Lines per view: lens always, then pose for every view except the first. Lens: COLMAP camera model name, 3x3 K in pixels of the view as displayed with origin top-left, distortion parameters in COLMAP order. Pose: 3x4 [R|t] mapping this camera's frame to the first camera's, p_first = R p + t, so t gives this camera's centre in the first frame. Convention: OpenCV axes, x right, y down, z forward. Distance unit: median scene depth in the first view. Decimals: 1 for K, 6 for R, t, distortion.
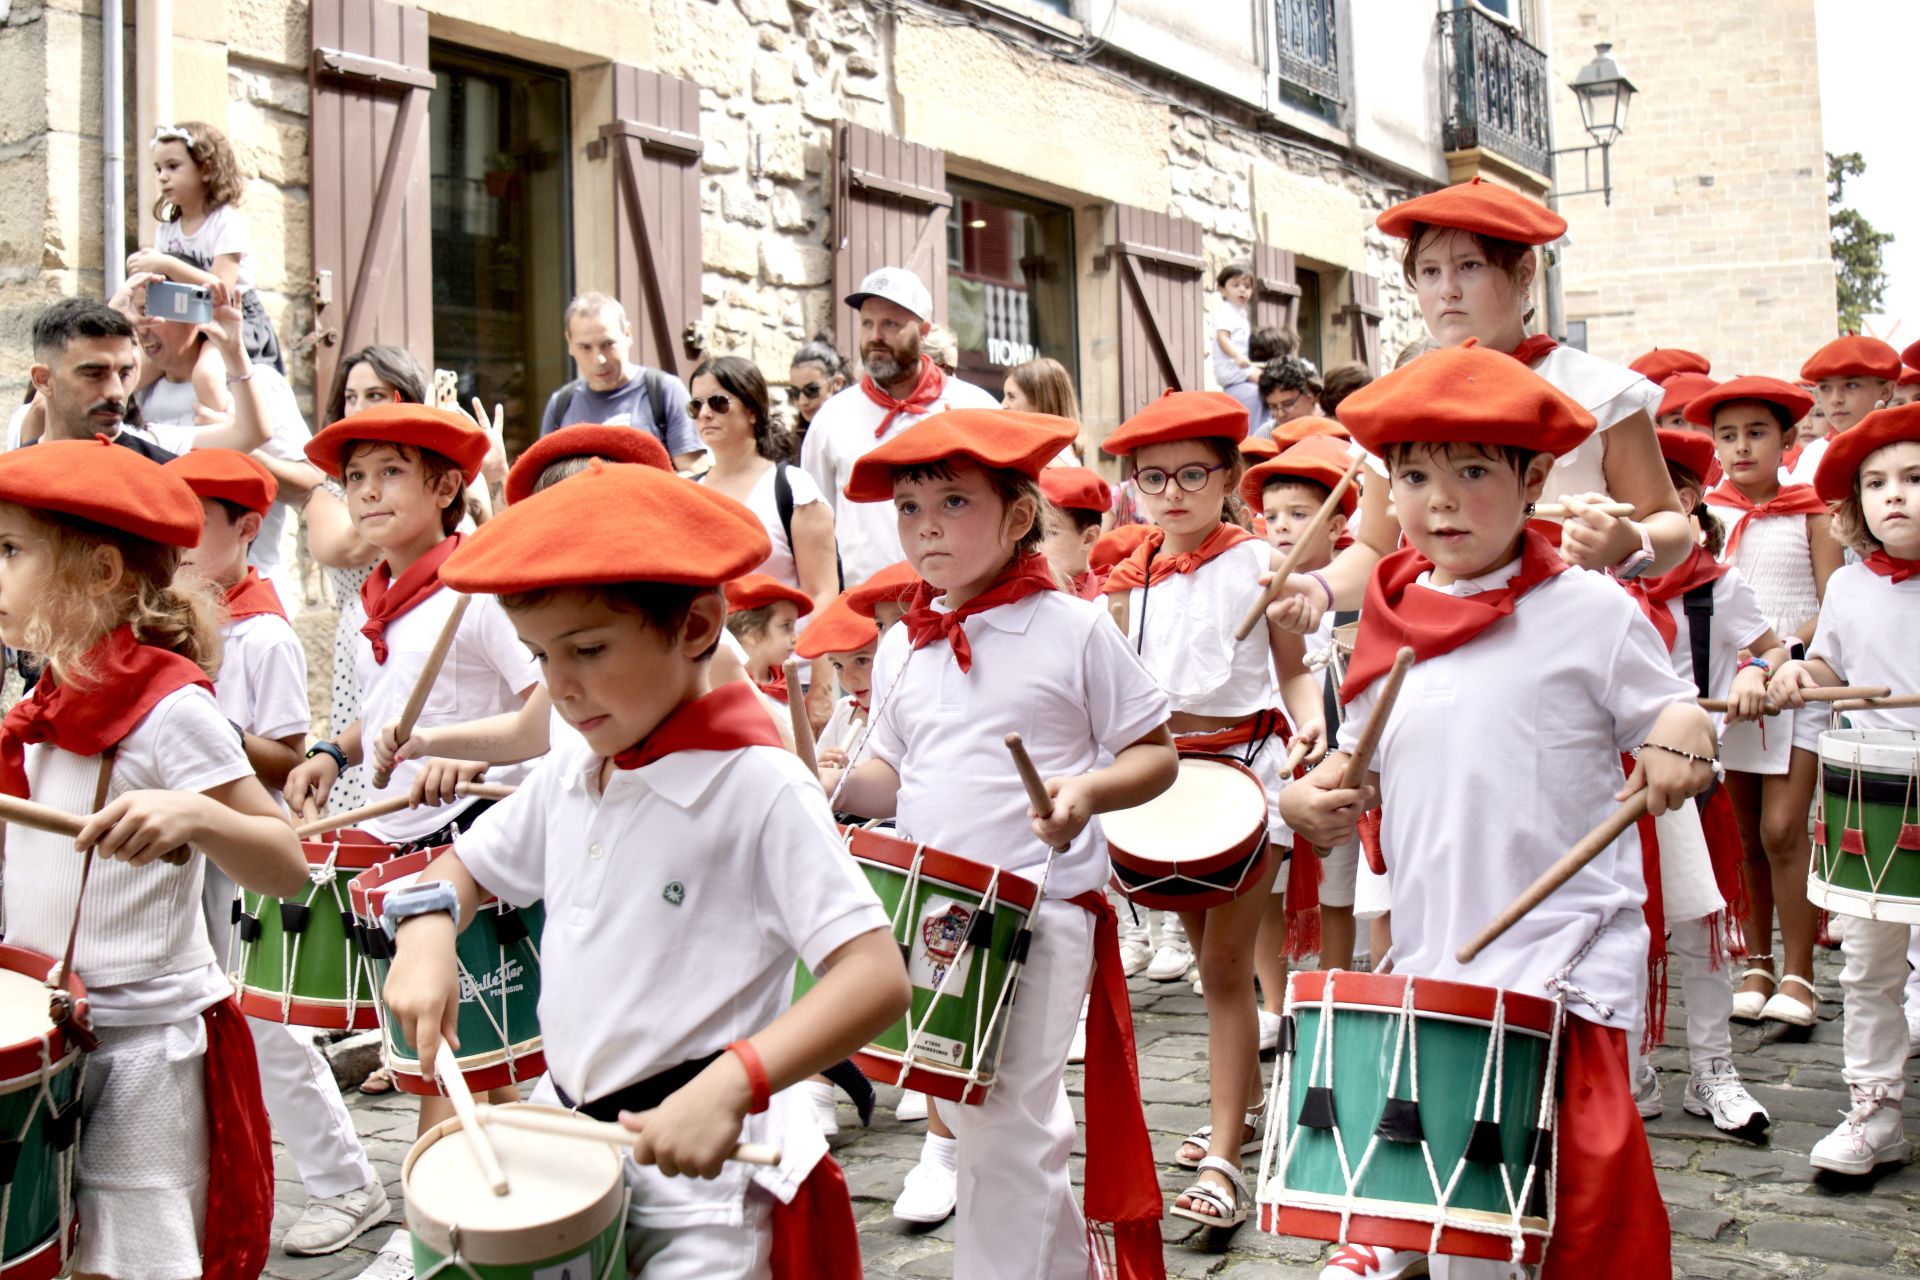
lens RADIAL K [[2037.1, 0, 974.3], [0, 2037.1, 621.4], [0, 0, 1]] dist [-0.110165, 0.000000]
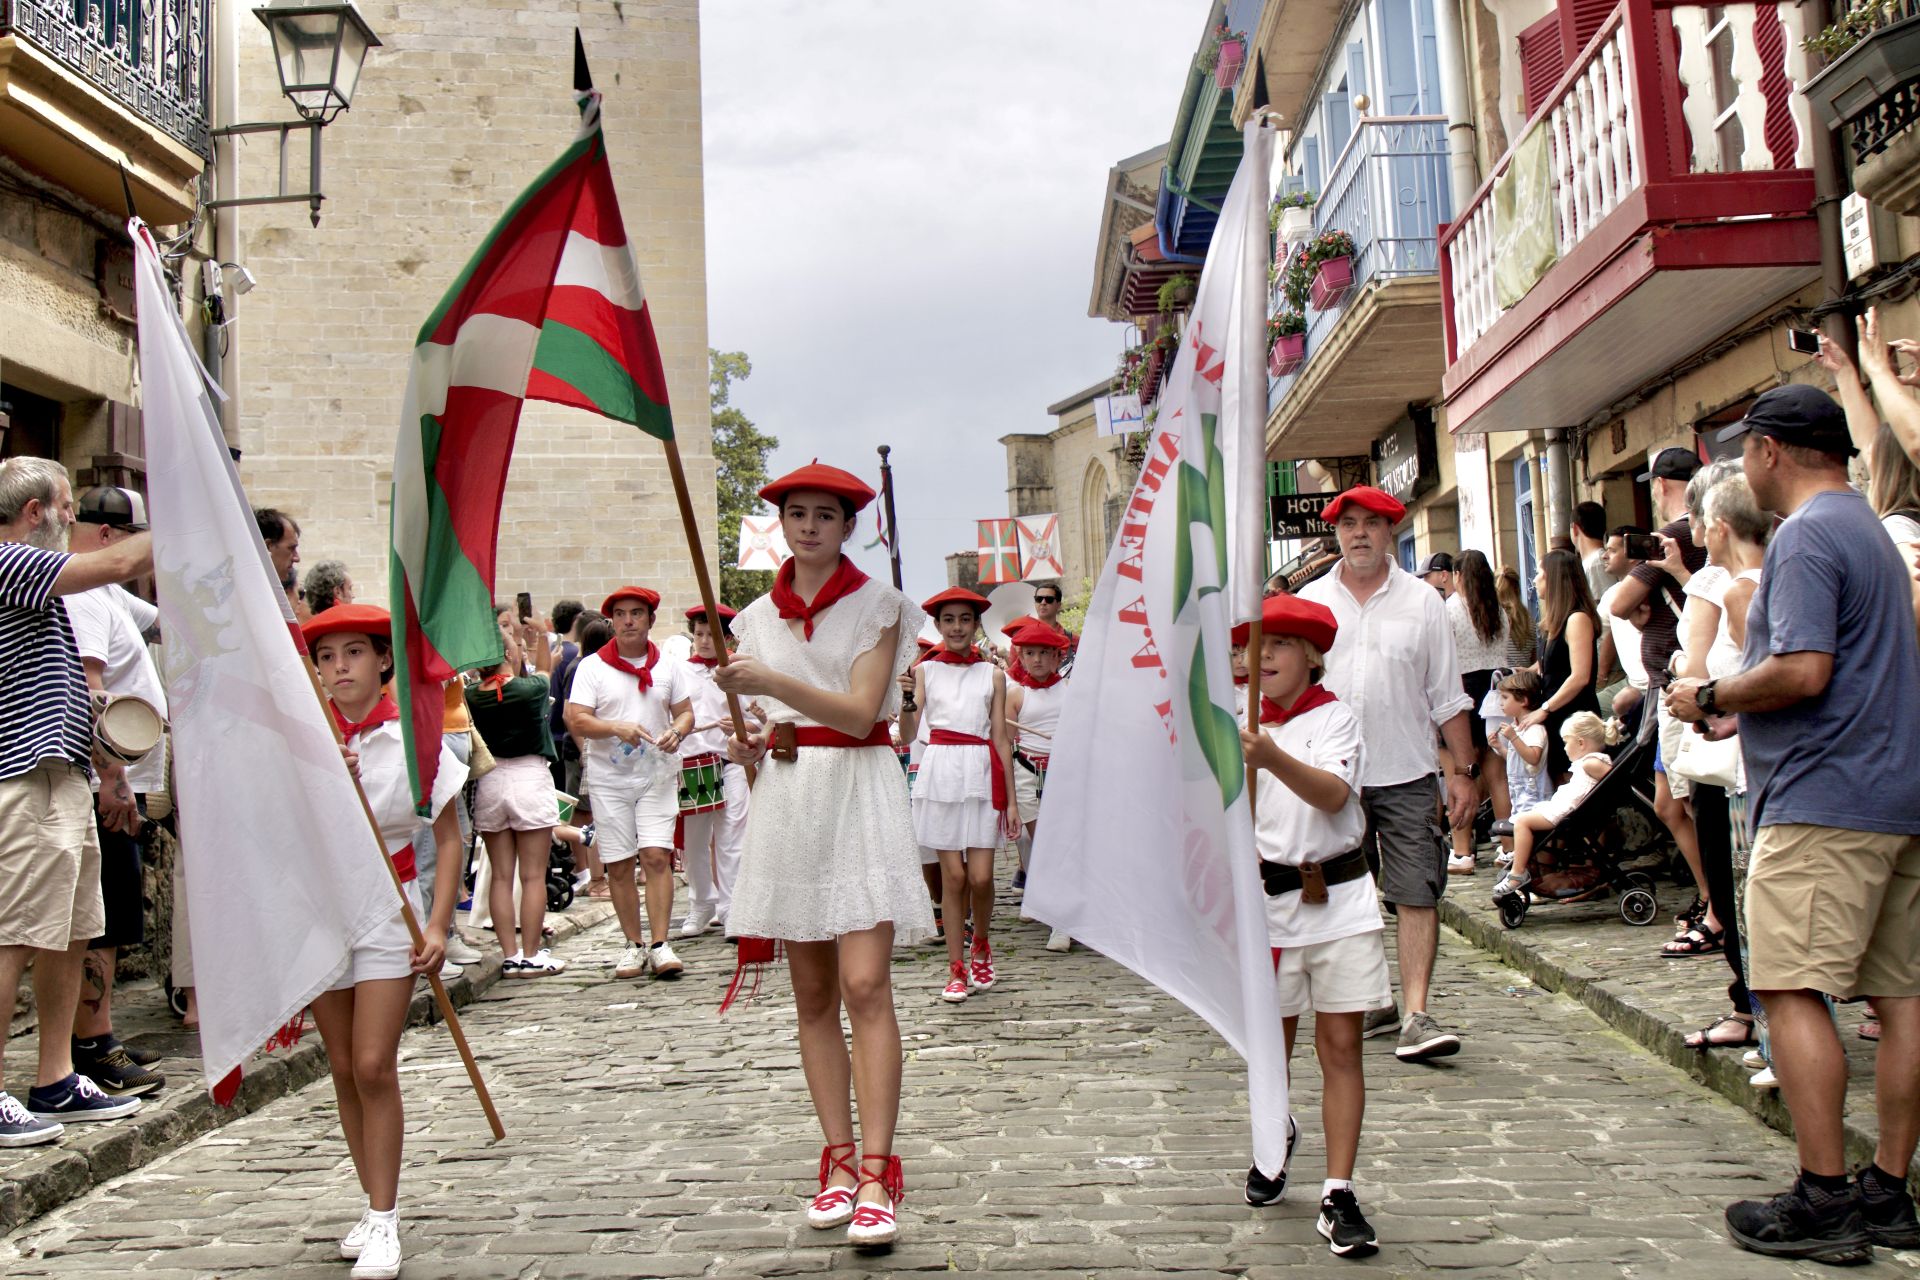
lens RADIAL K [[2037.1, 0, 961.9], [0, 2037.1, 632.6], [0, 0, 1]] dist [-0.110165, 0.000000]
pose [[0.865127, 0.036010, 0.500258, 0.351679], [0.011462, 0.995739, -0.091498, -0.066417], [-0.501422, 0.084891, 0.861028, 0.769316]]
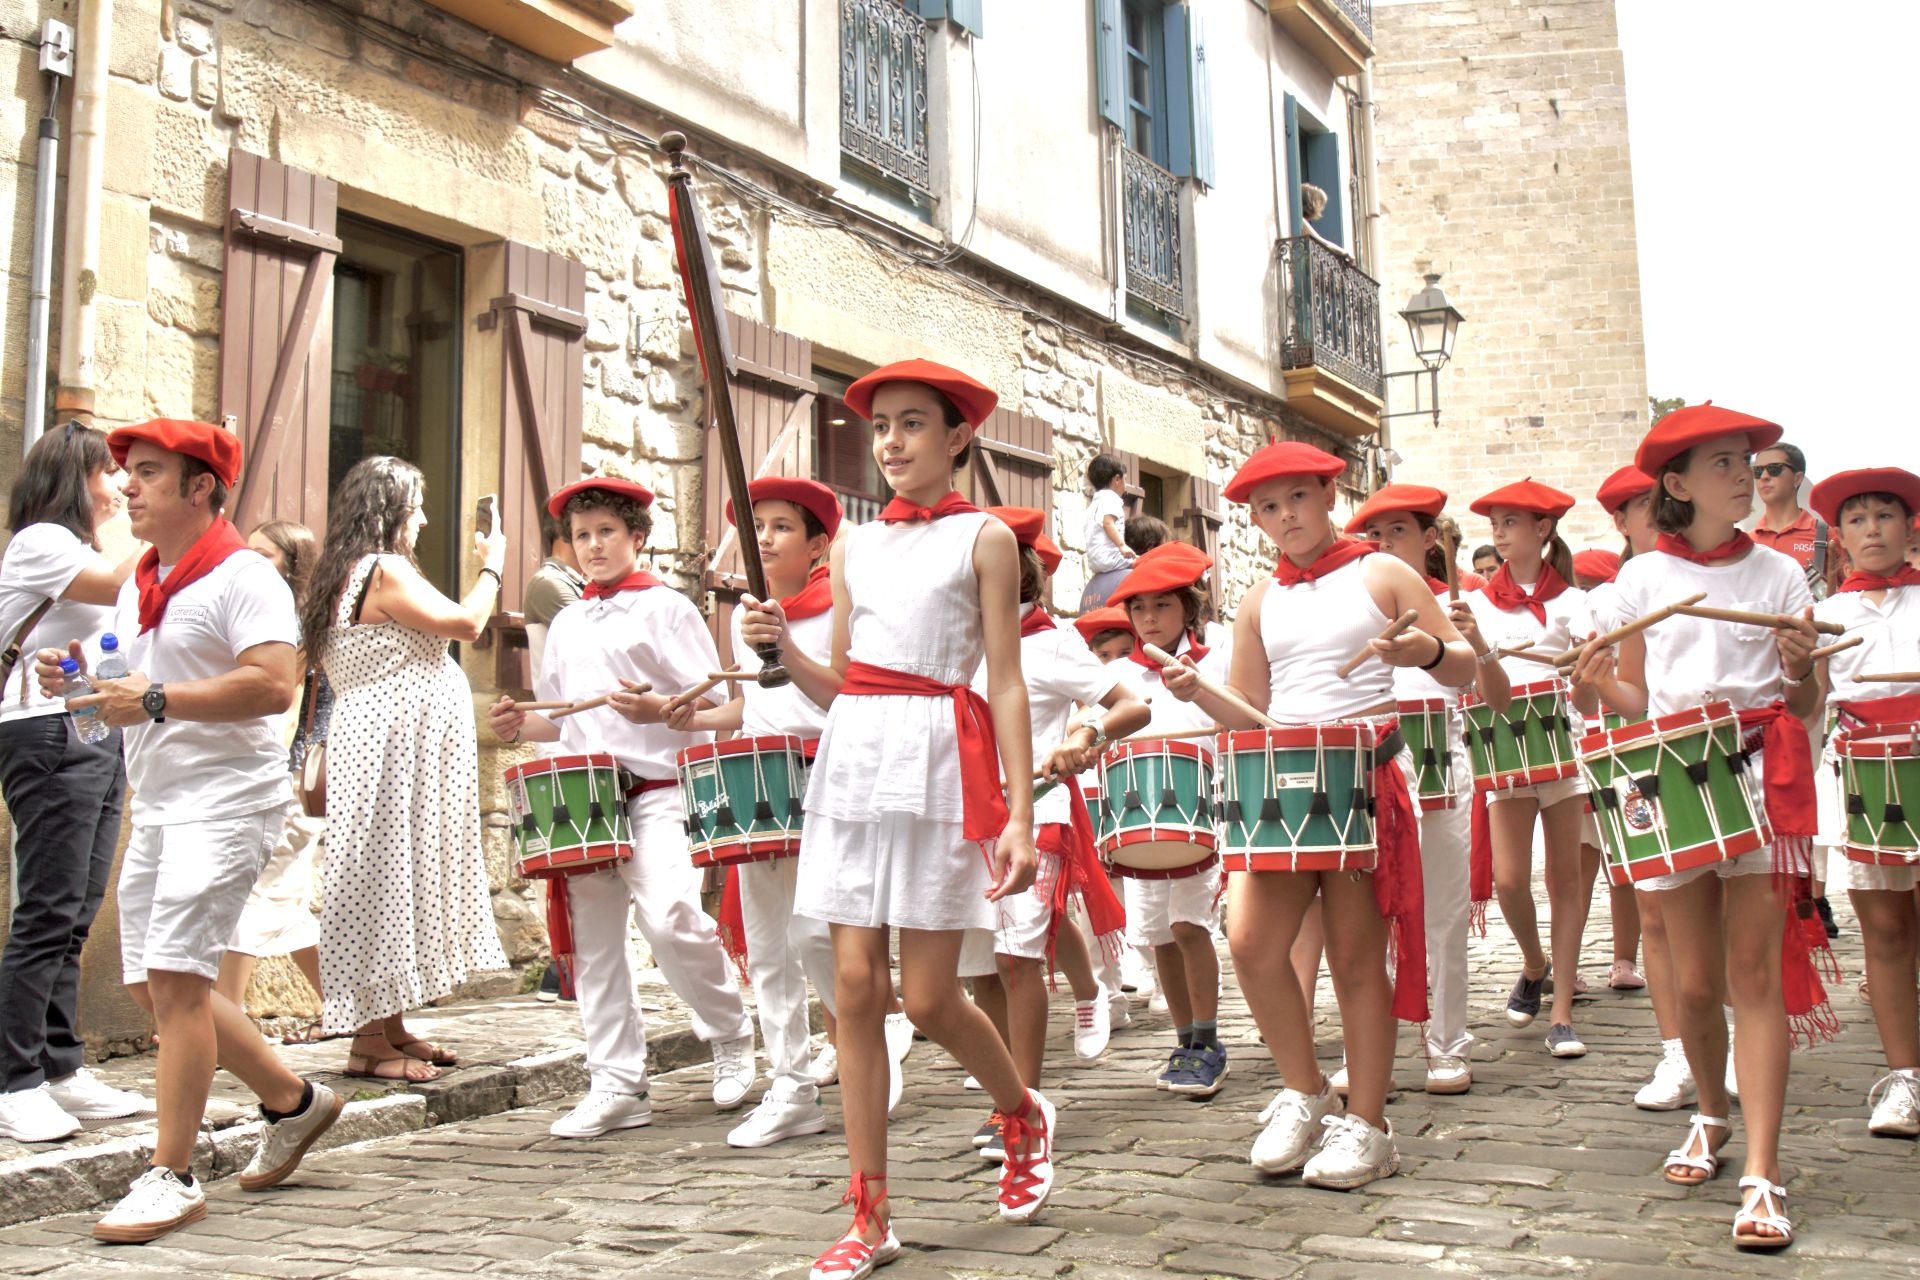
lens RADIAL K [[2037.1, 0, 959.7], [0, 2037.1, 627.7], [0, 0, 1]] dist [-0.110165, 0.000000]
pose [[0.997385, 0.023540, 0.068332, -0.006835], [-0.015990, 0.993913, -0.108999, 0.031560], [-0.070482, 0.107621, 0.991690, -0.043838]]
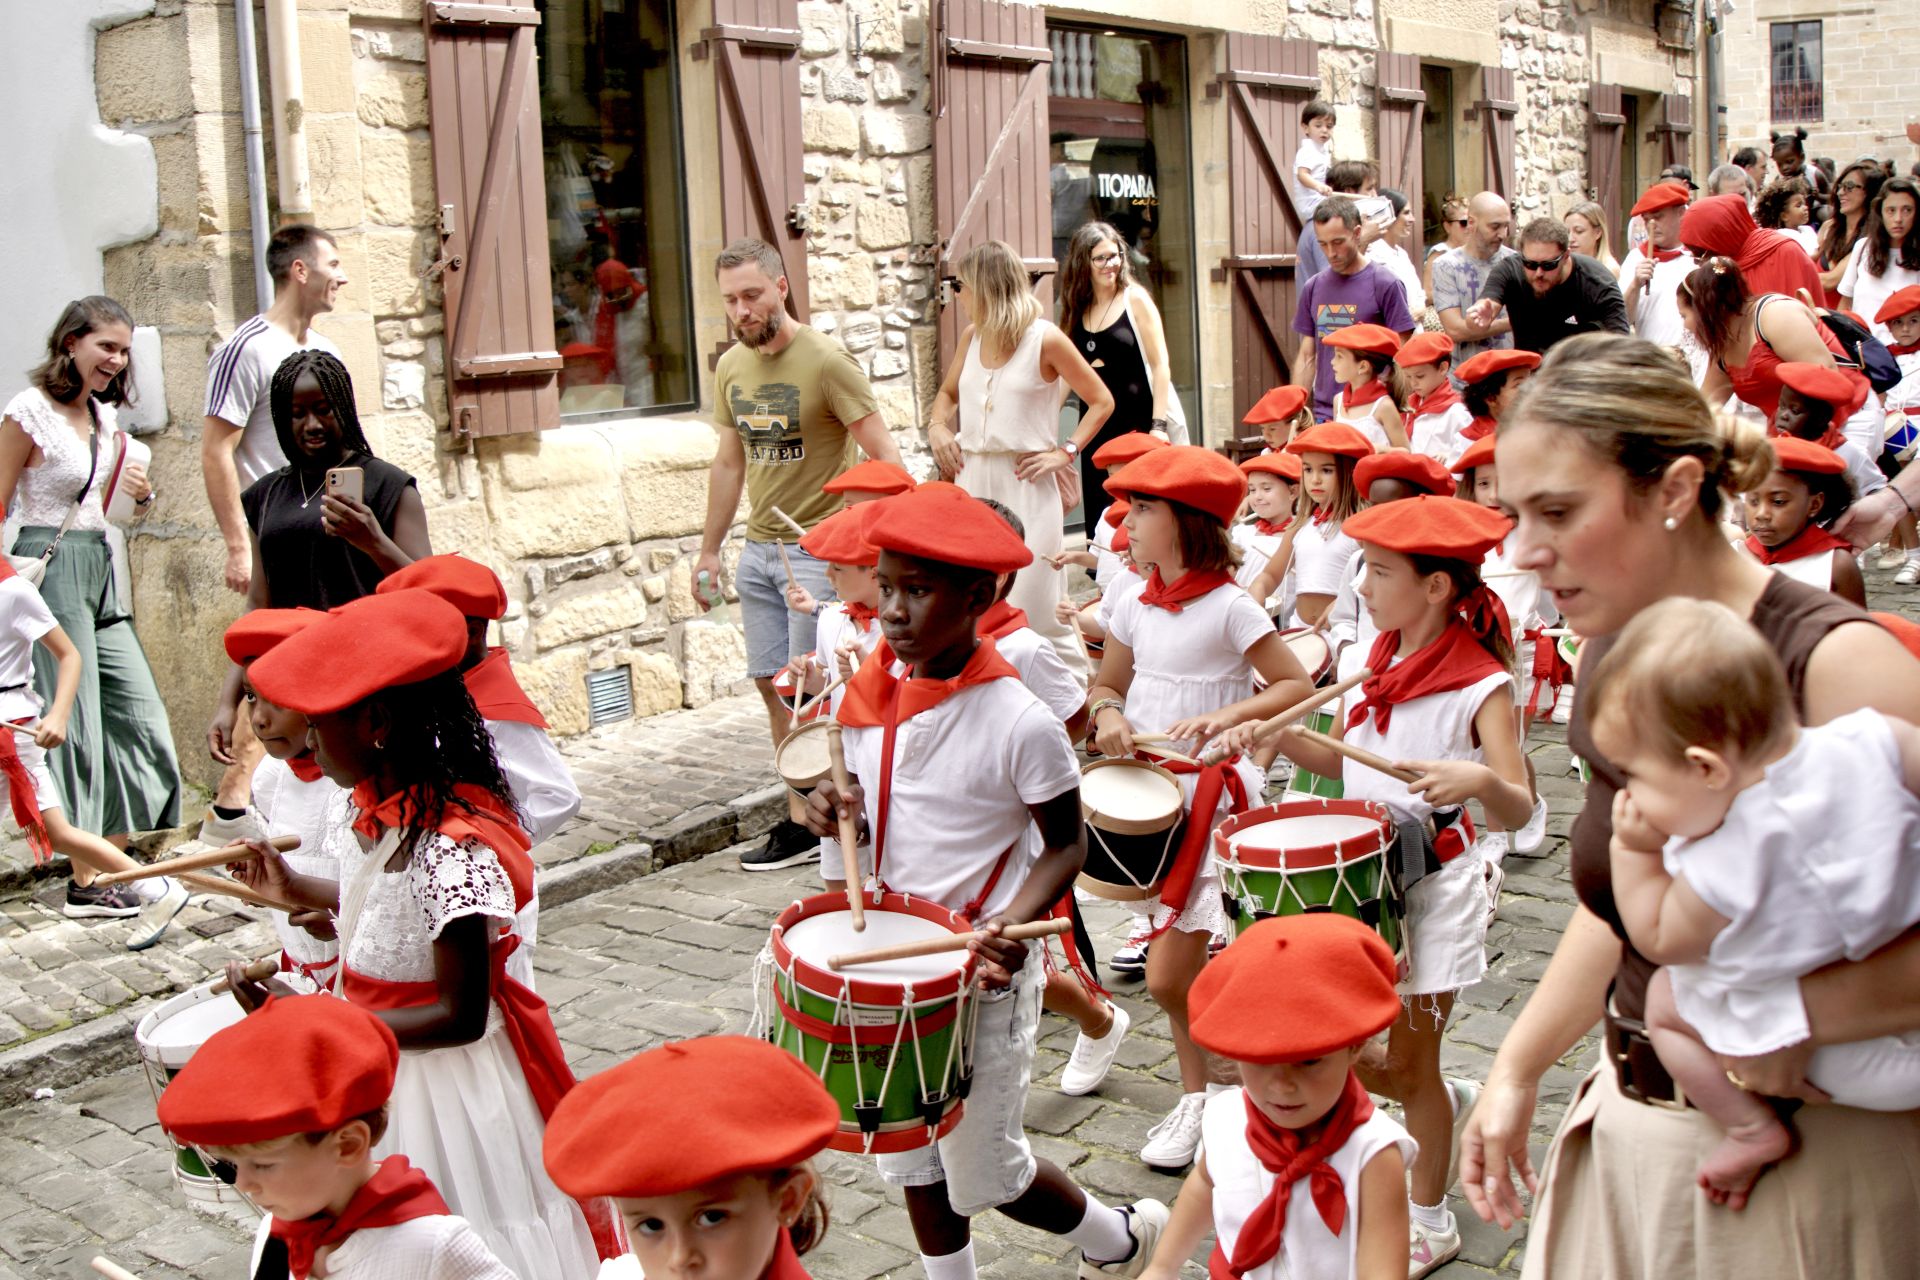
lens RADIAL K [[2037.1, 0, 959.8], [0, 2037.1, 640.1], [0, 0, 1]] dist [-0.110165, 0.000000]
pose [[0.993154, 0.007155, -0.116593, 0.066769], [0.011267, 0.987602, 0.156576, -0.074006], [0.116268, -0.156817, 0.980760, -0.079541]]
